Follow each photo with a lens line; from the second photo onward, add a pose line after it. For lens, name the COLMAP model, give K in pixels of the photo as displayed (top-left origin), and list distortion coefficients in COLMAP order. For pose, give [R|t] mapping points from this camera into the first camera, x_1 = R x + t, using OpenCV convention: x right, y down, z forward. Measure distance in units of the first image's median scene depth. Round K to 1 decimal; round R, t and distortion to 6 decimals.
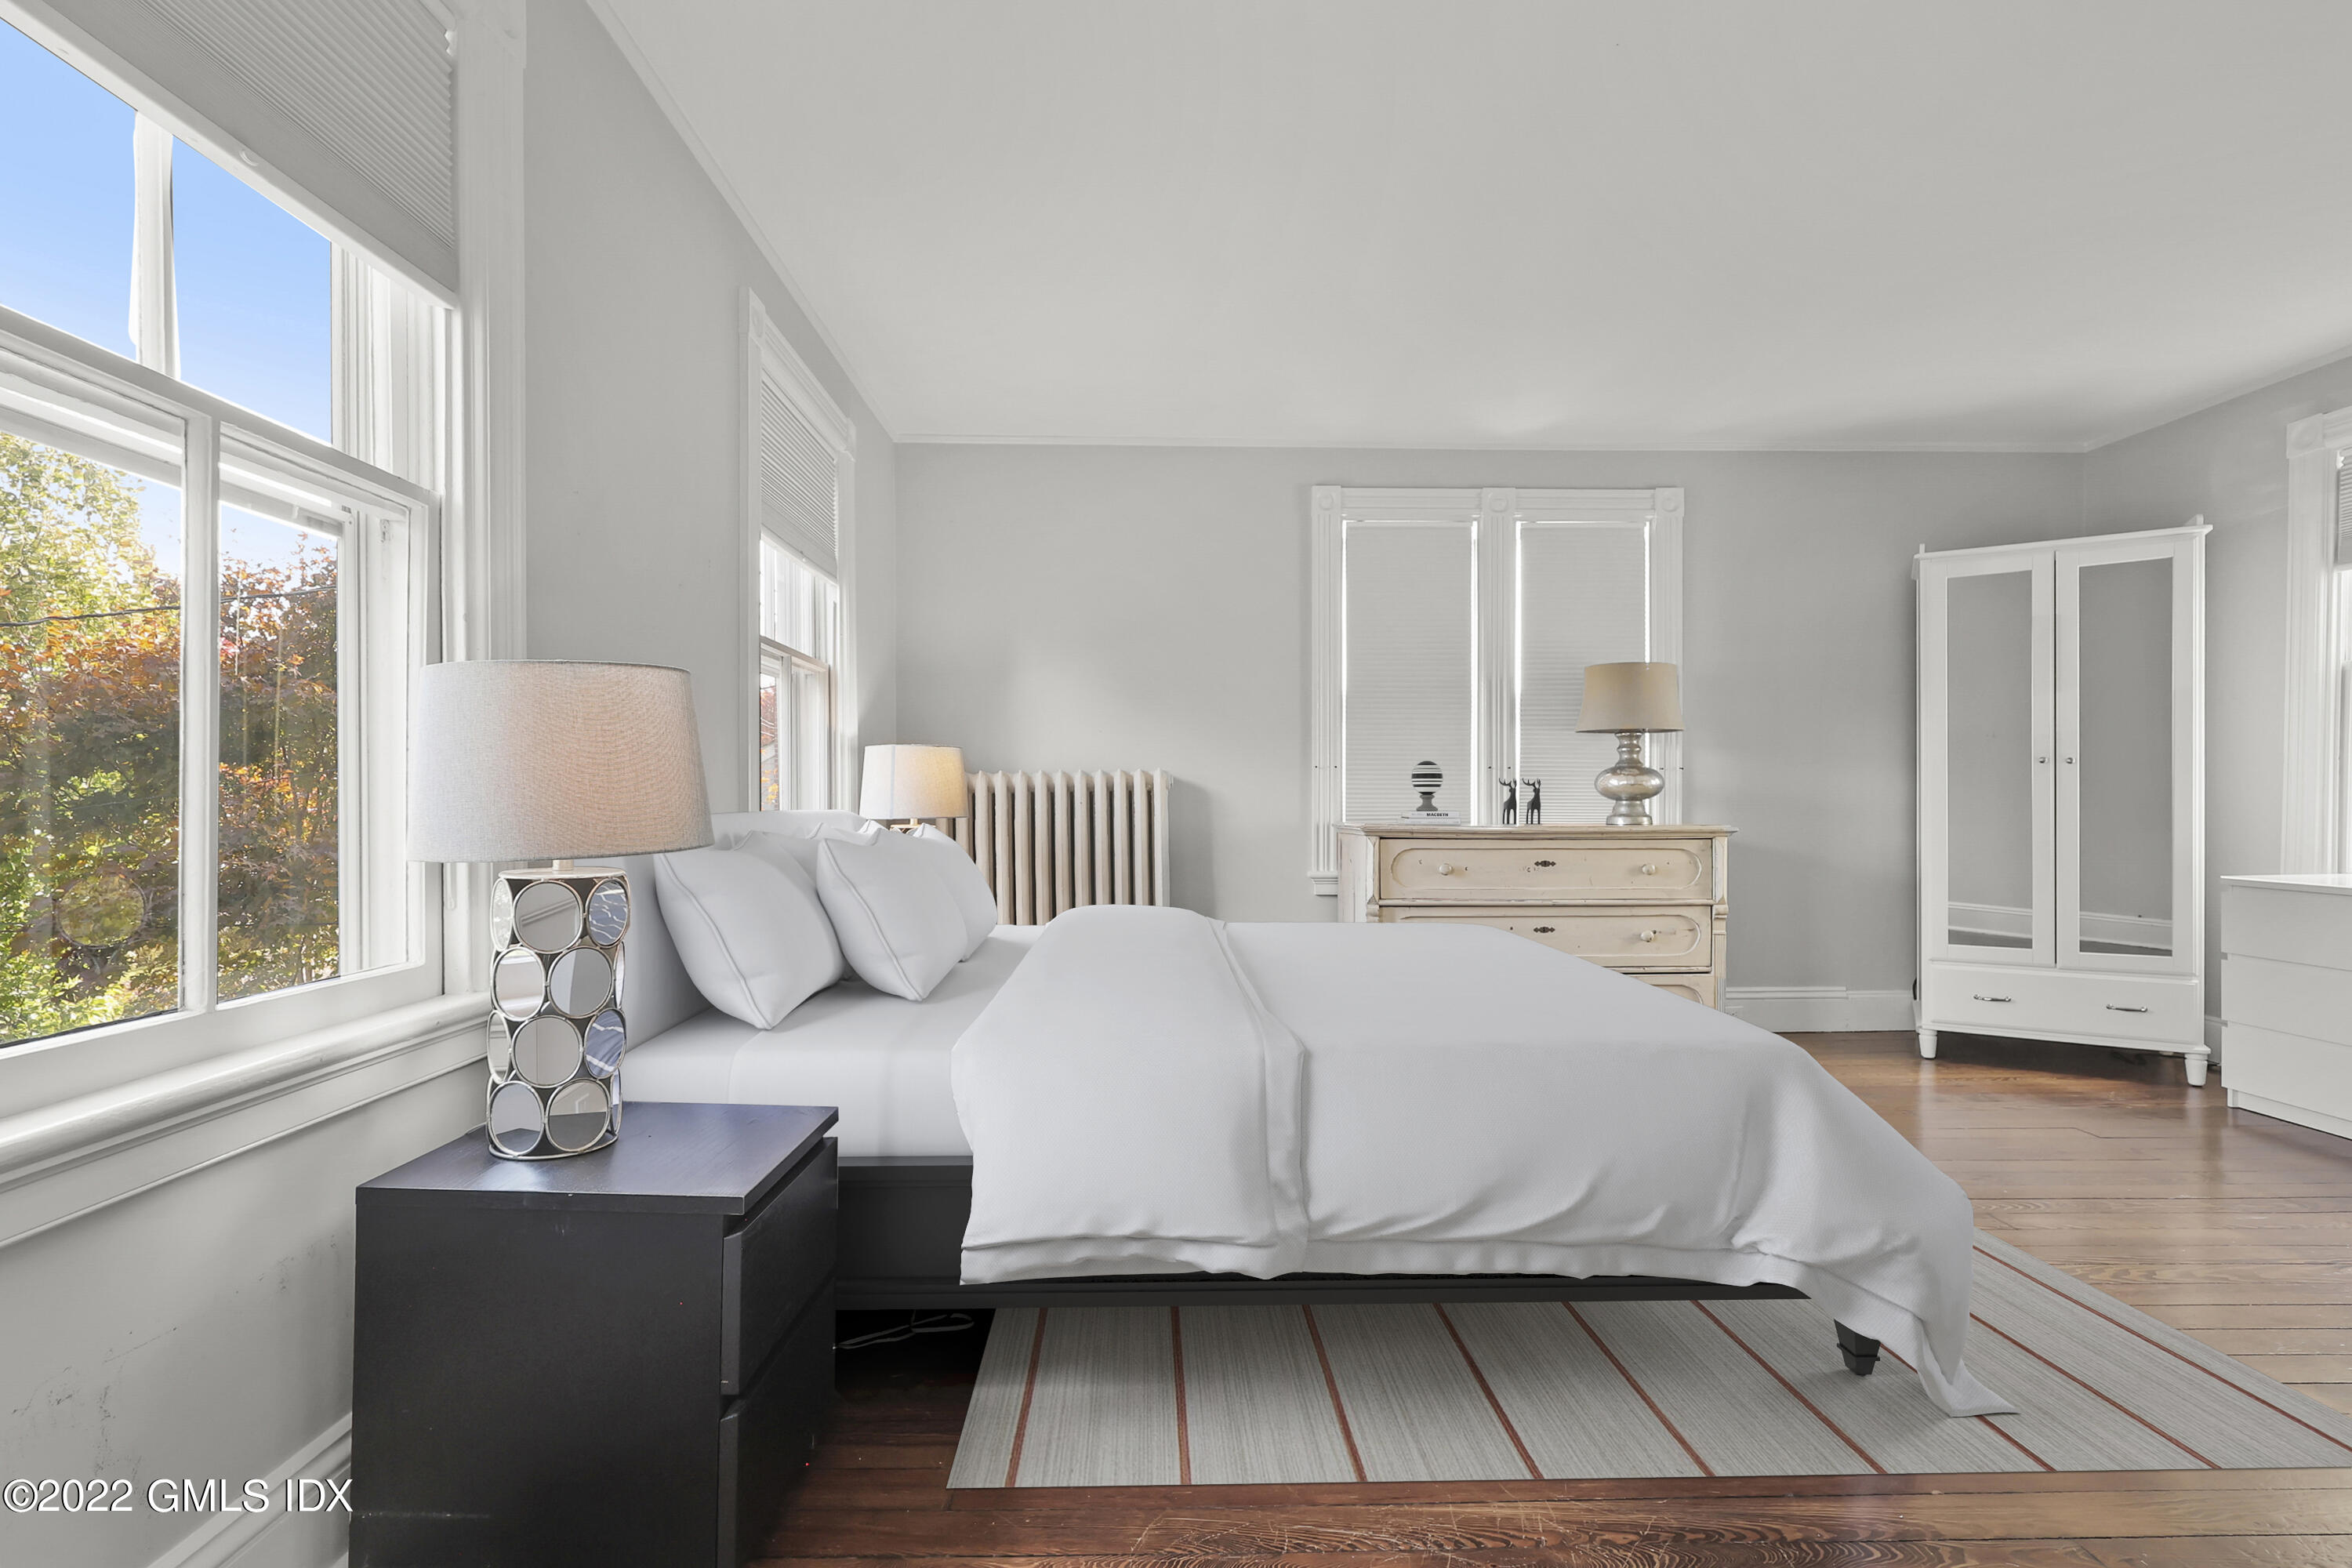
lens RADIAL K [[1091.0, 0, 1138.1], [0, 1091.0, 816.9], [0, 0, 1]] dist [0.000644, -0.000780]
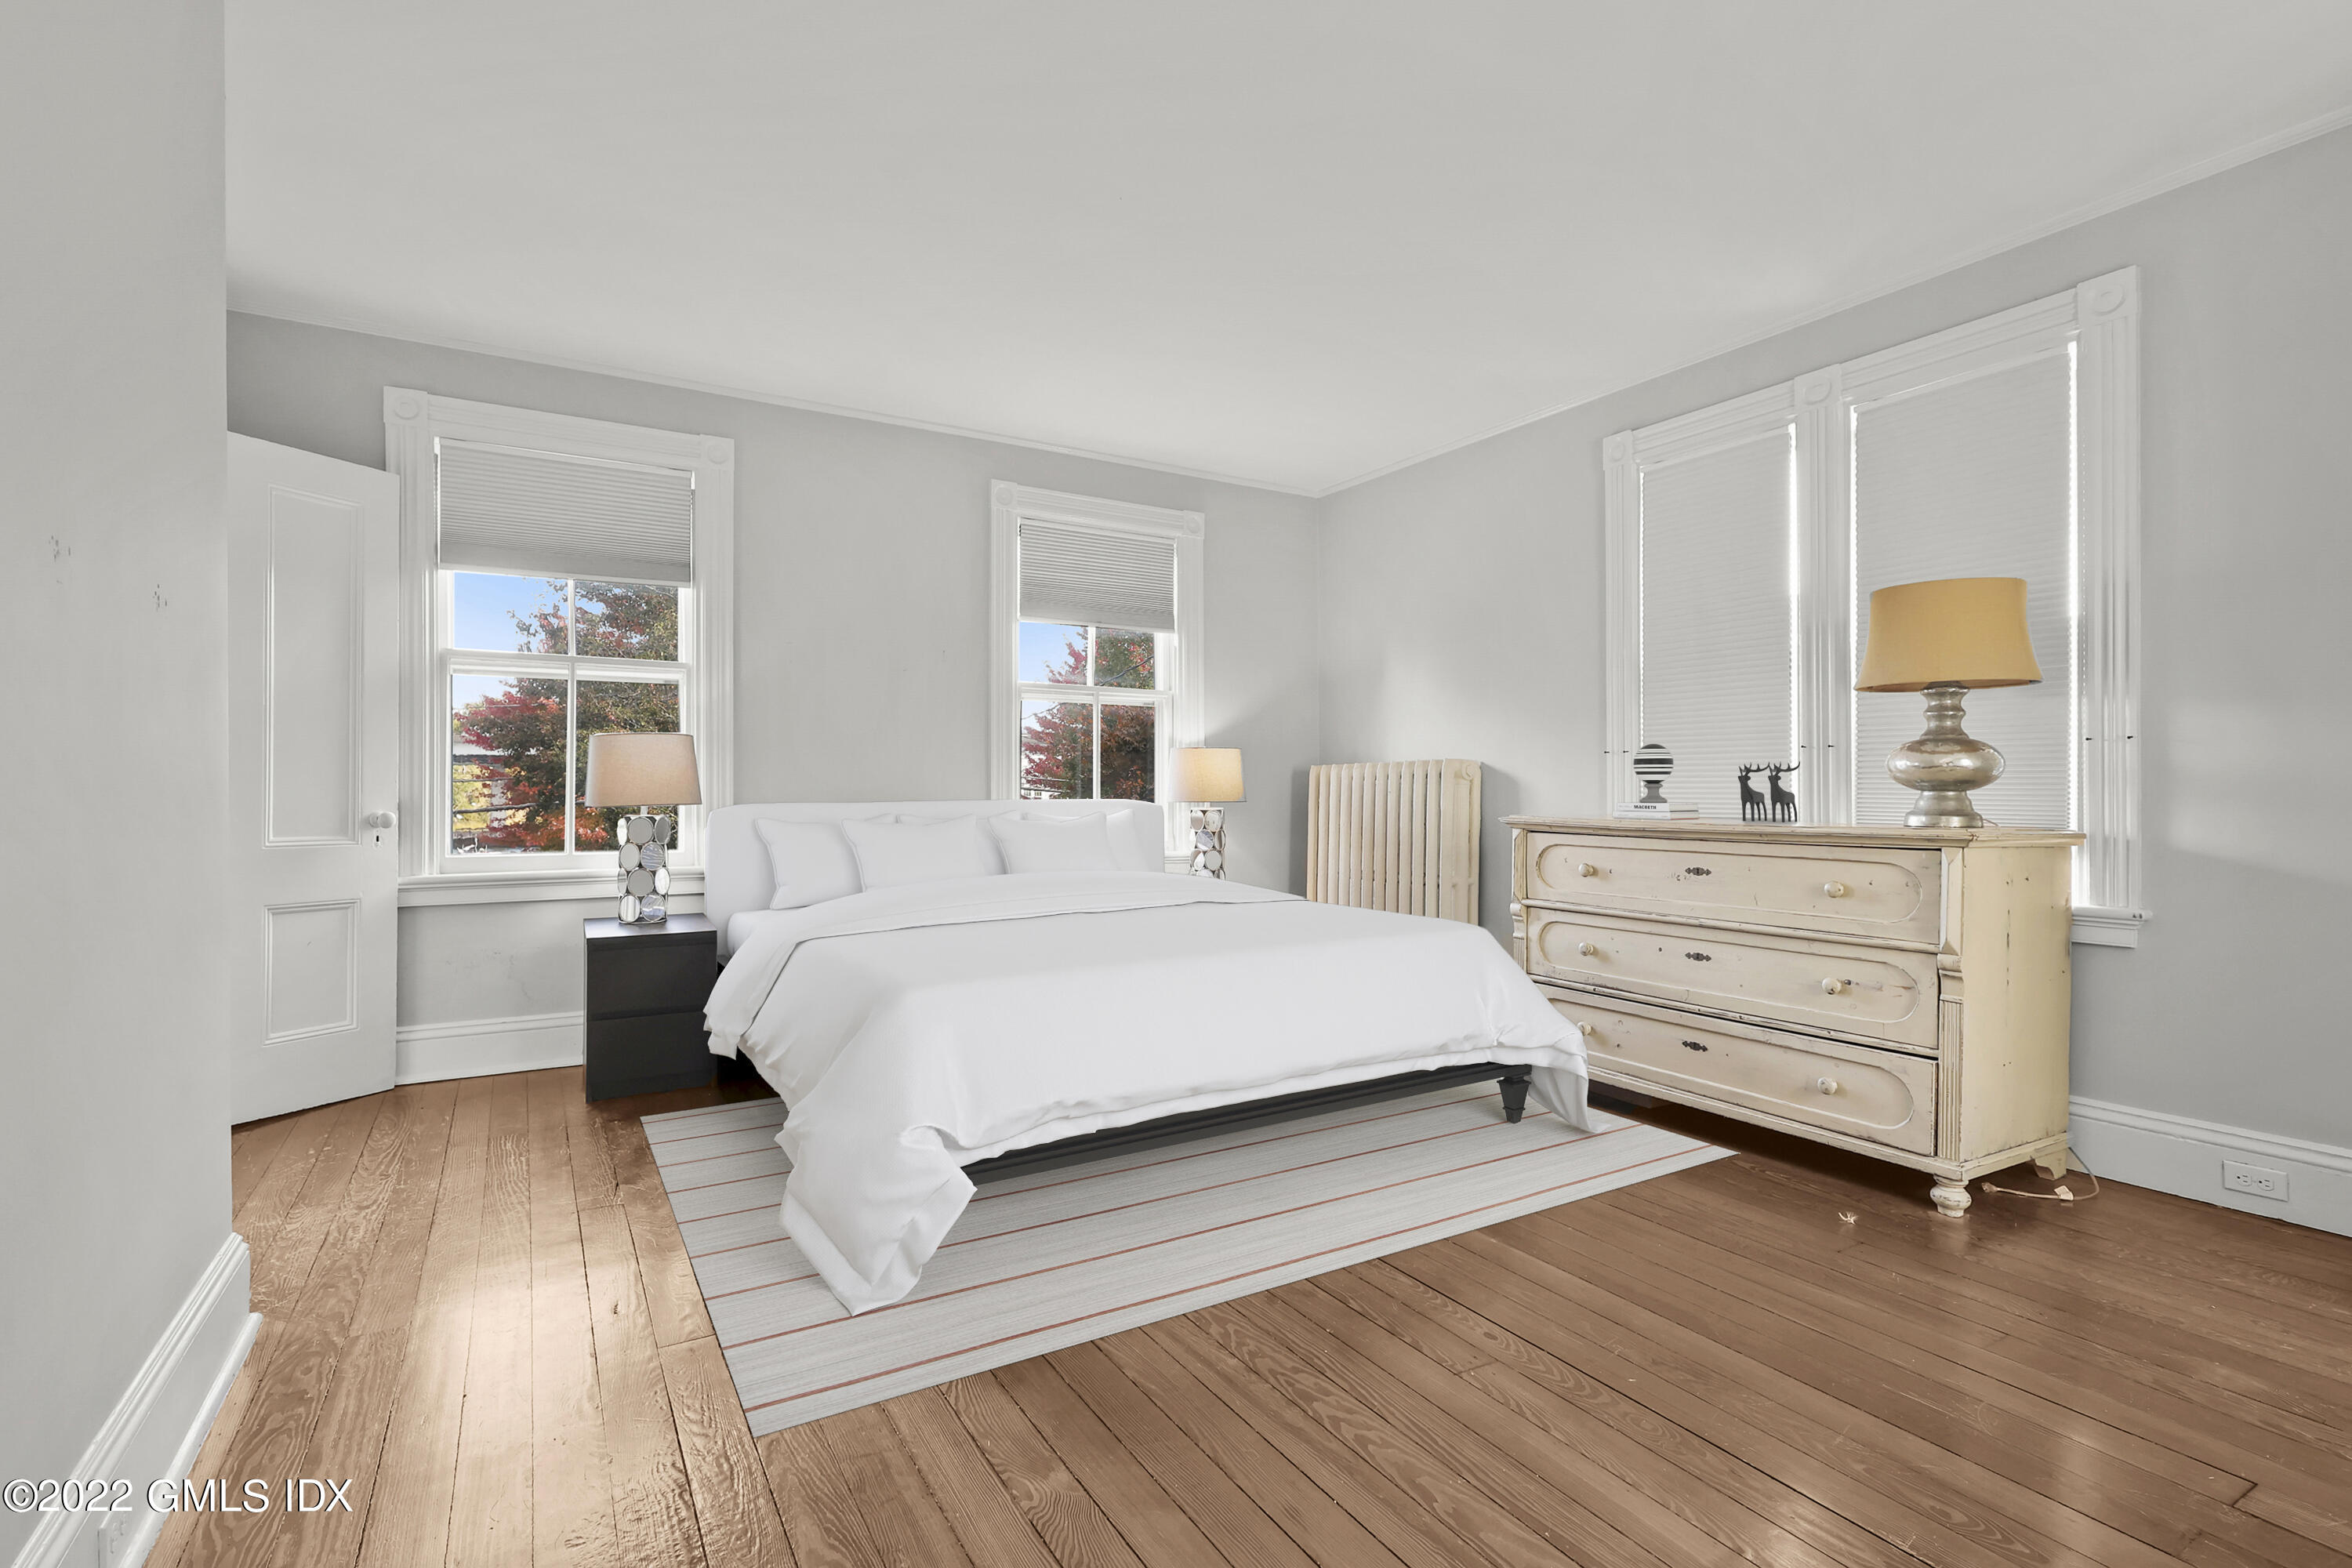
lens RADIAL K [[1091.0, 0, 1184.0], [0, 1091.0, 788.1], [0, 0, 1]] dist [0.000644, -0.000780]
pose [[0.497001, -0.000399, -0.867750, 0.805330], [-0.017100, 0.999801, -0.010254, -0.002134], [0.867581, 0.019935, 0.496896, 0.275862]]
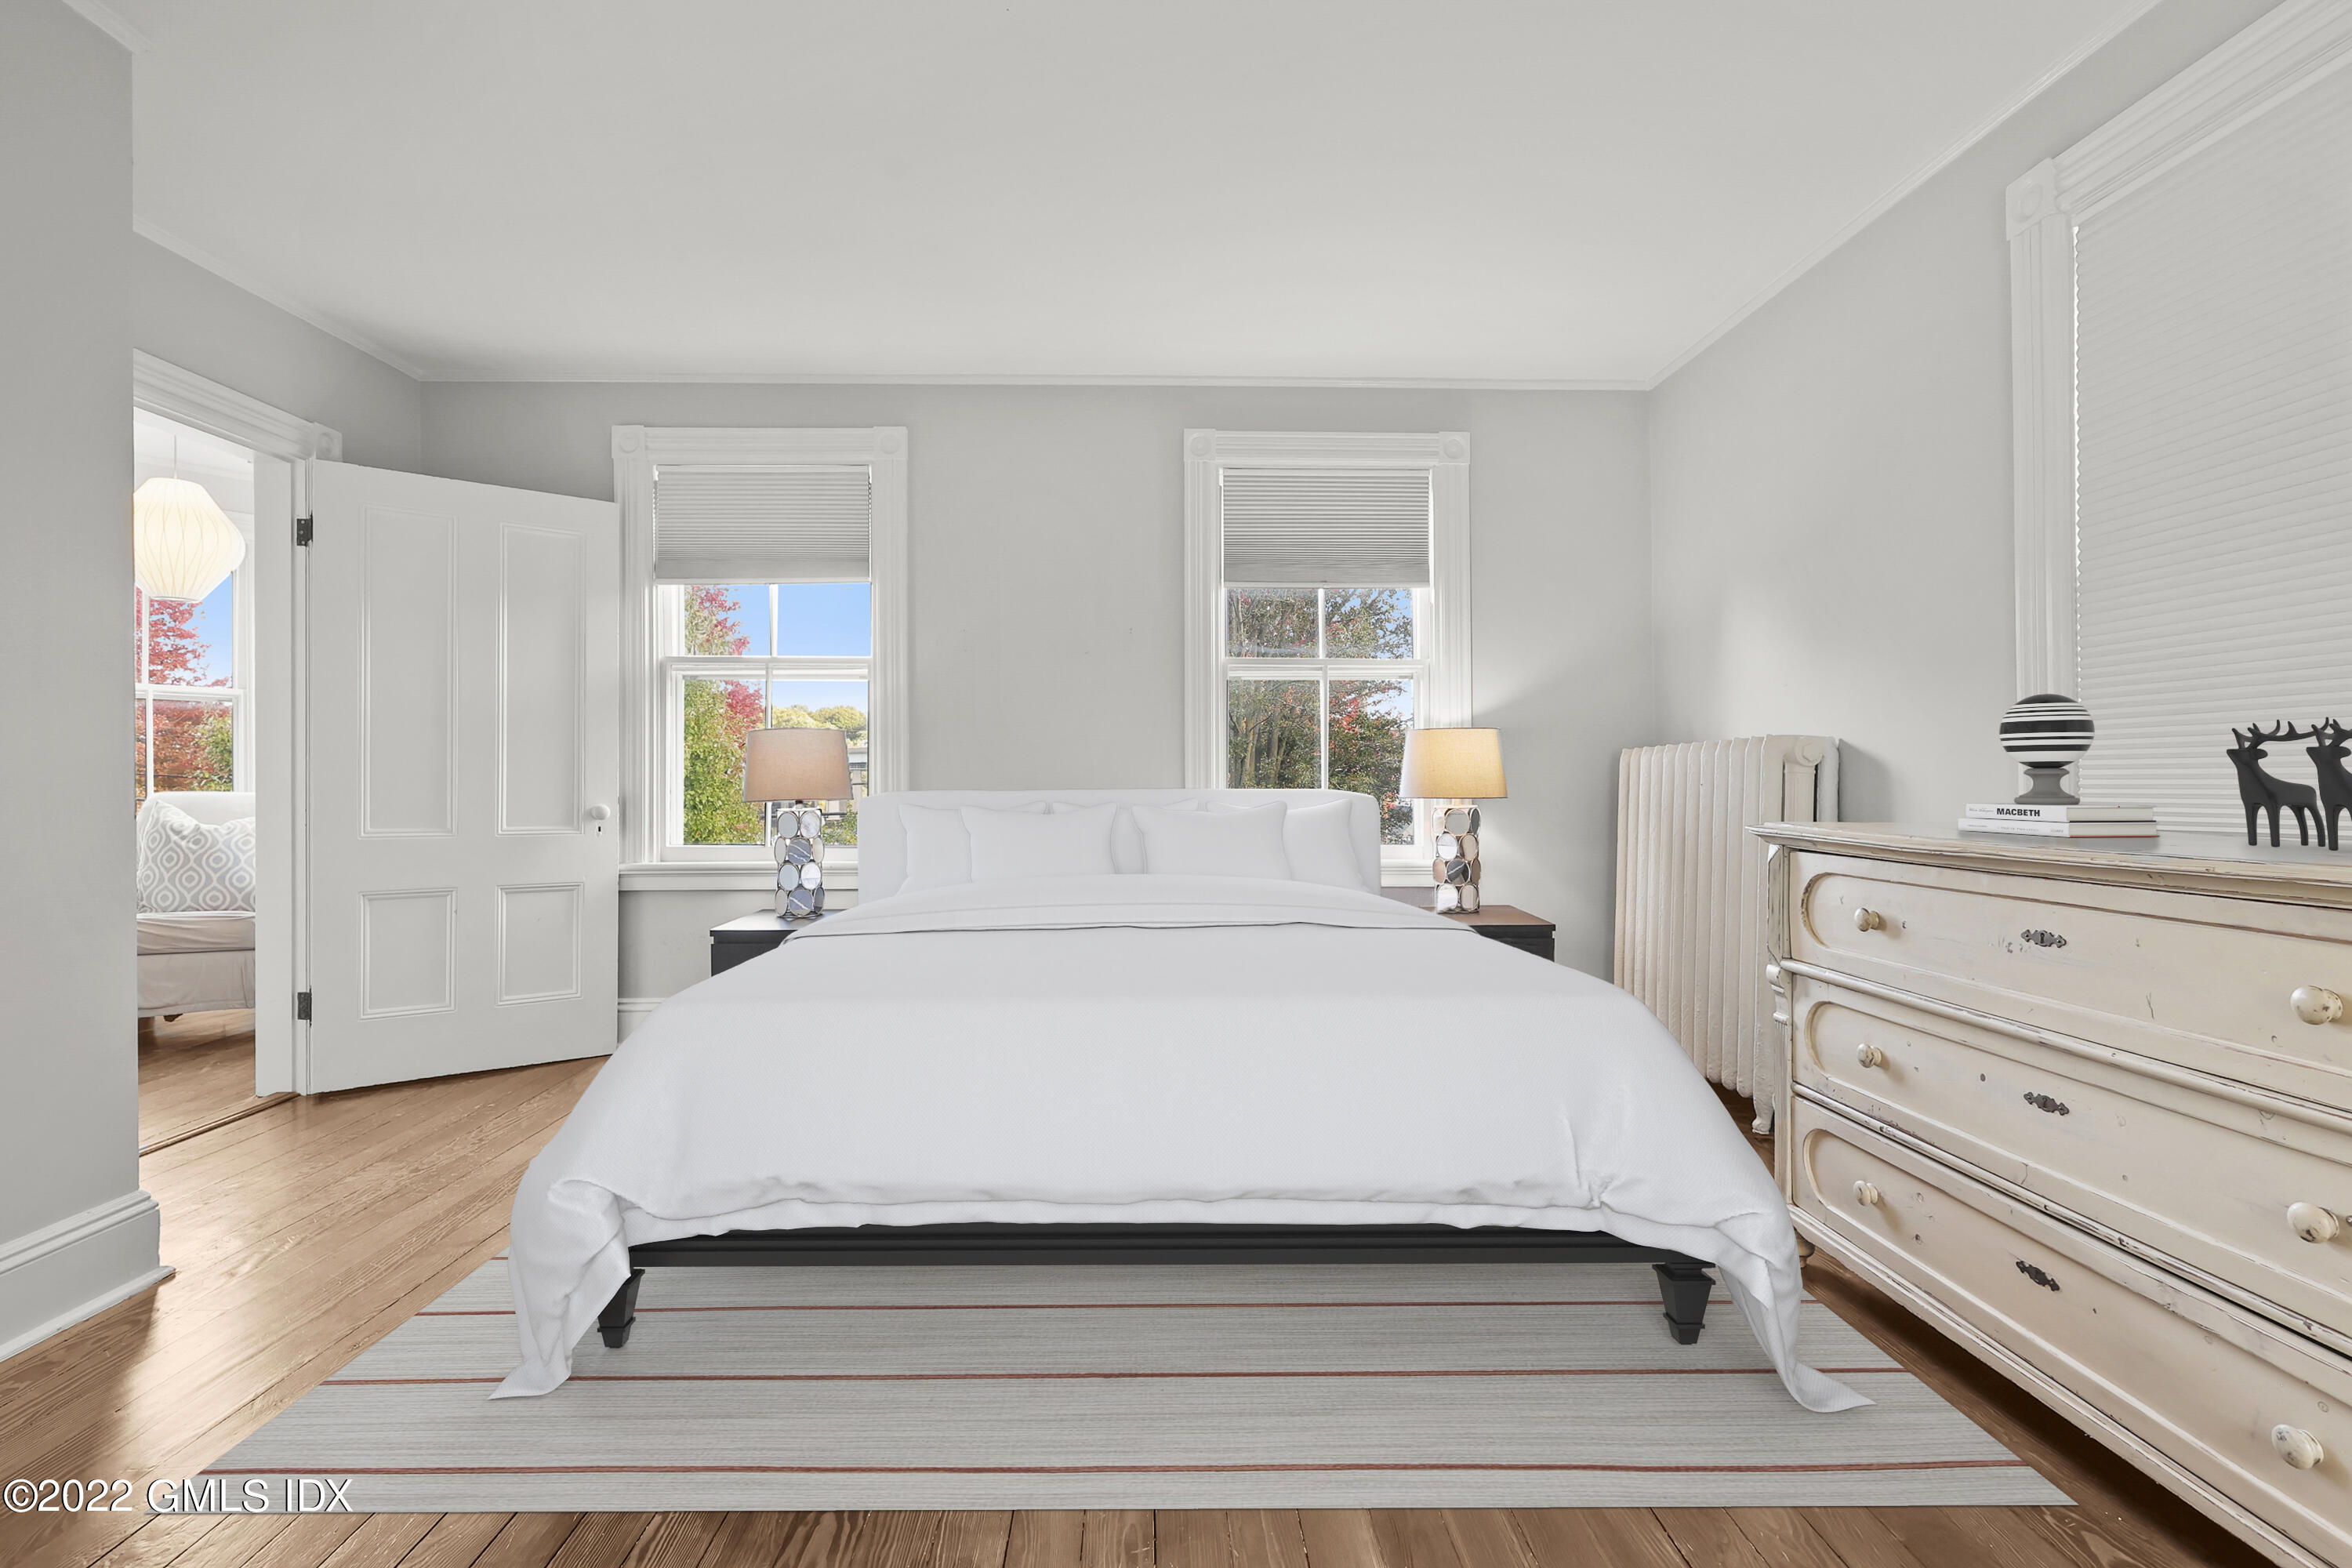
lens RADIAL K [[1091.0, 0, 1190.2], [0, 1091.0, 774.4], [0, 0, 1]] dist [0.000644, -0.000780]
pose [[0.008185, -0.007873, -0.999936, 0.718972], [-0.015707, 0.999845, -0.008000, -0.008448], [0.999843, 0.015772, 0.008060, 0.634972]]
